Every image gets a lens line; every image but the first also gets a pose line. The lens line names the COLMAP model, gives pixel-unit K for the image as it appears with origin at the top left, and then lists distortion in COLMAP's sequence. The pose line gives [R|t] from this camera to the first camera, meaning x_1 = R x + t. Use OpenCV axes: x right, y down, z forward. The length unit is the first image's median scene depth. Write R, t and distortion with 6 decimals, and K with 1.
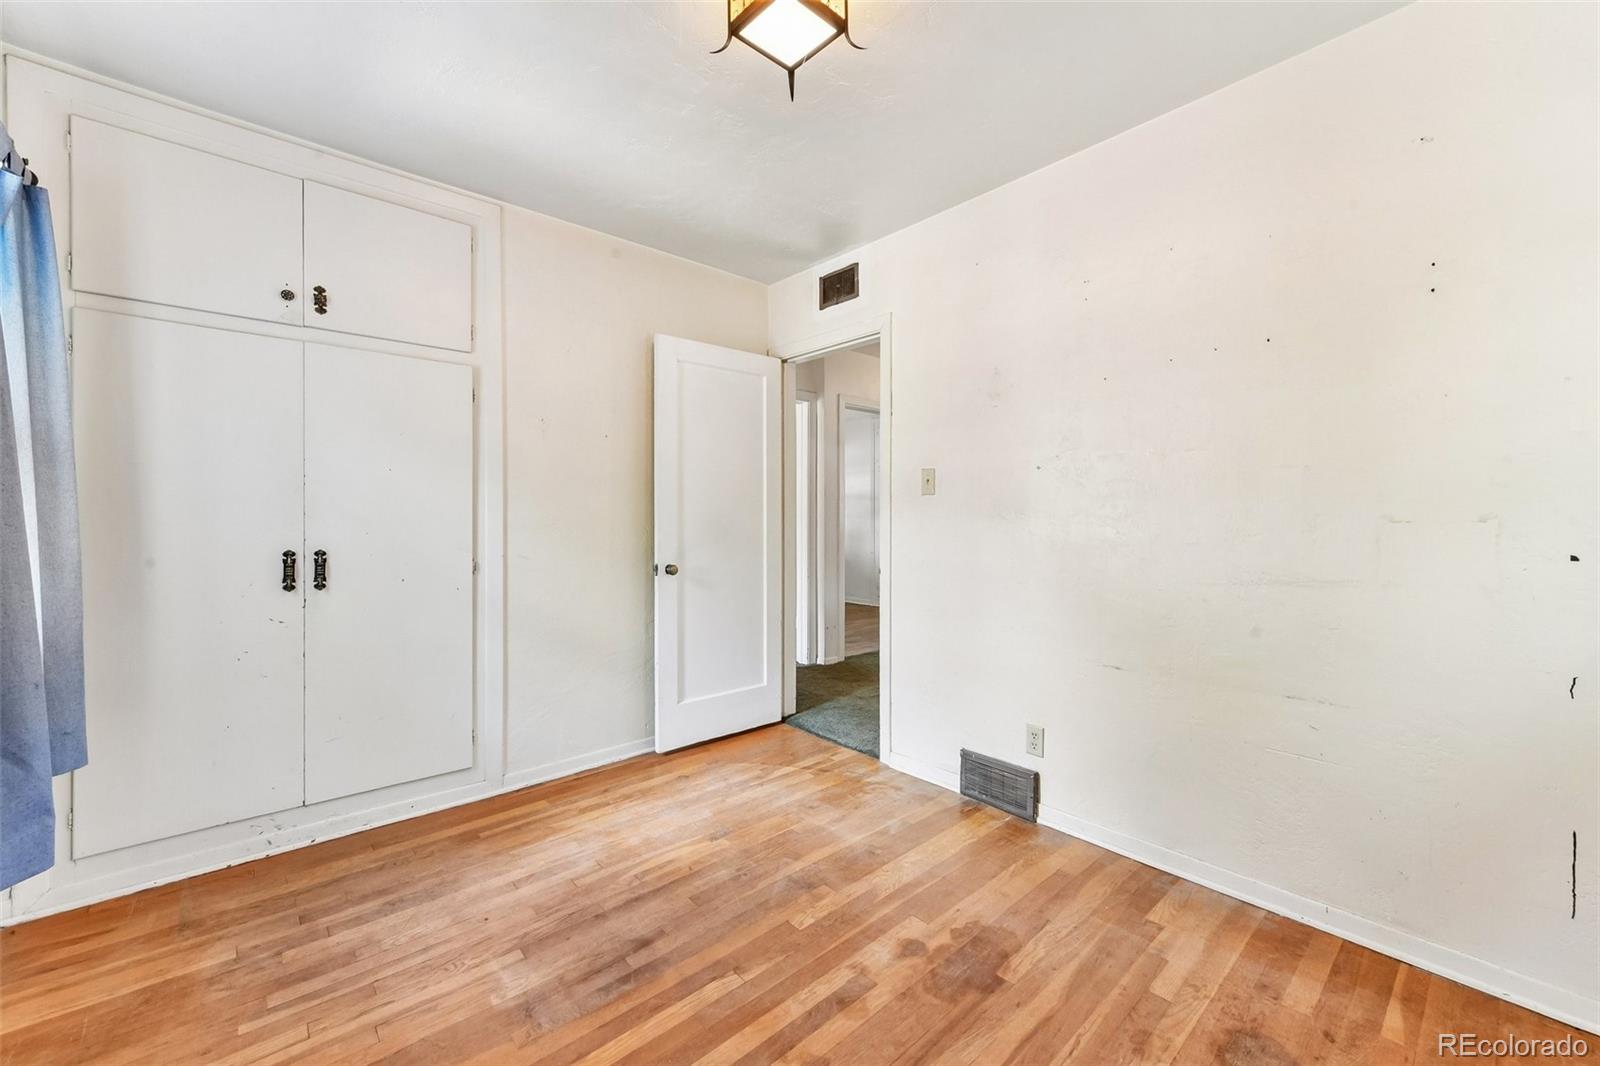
lens RADIAL K [[642.8, 0, 813.0], [0, 642.8, 520.4], [0, 0, 1]] dist [0.006492, -0.000264]
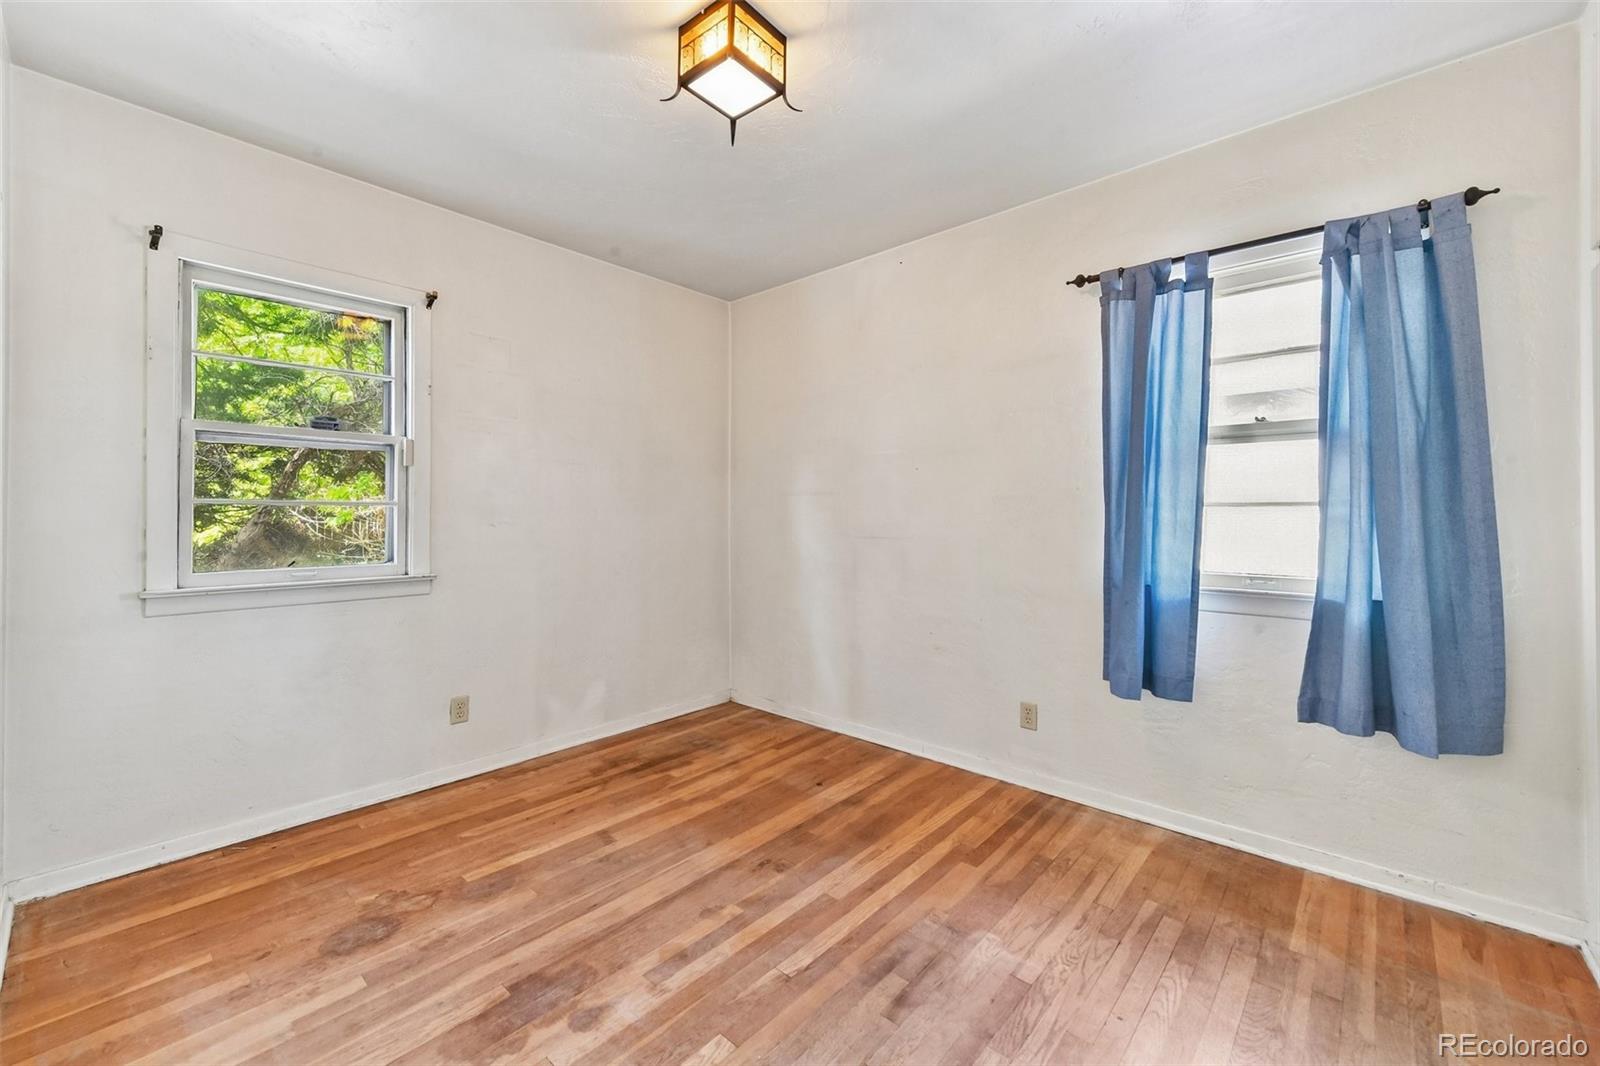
lens RADIAL K [[642.8, 0, 813.0], [0, 642.8, 520.4], [0, 0, 1]] dist [0.006492, -0.000264]
pose [[-0.993286, 0.003090, -0.115643, -0.048421], [0.001157, 0.999859, 0.016776, -0.007181], [0.115678, 0.016529, -0.993149, 1.983998]]
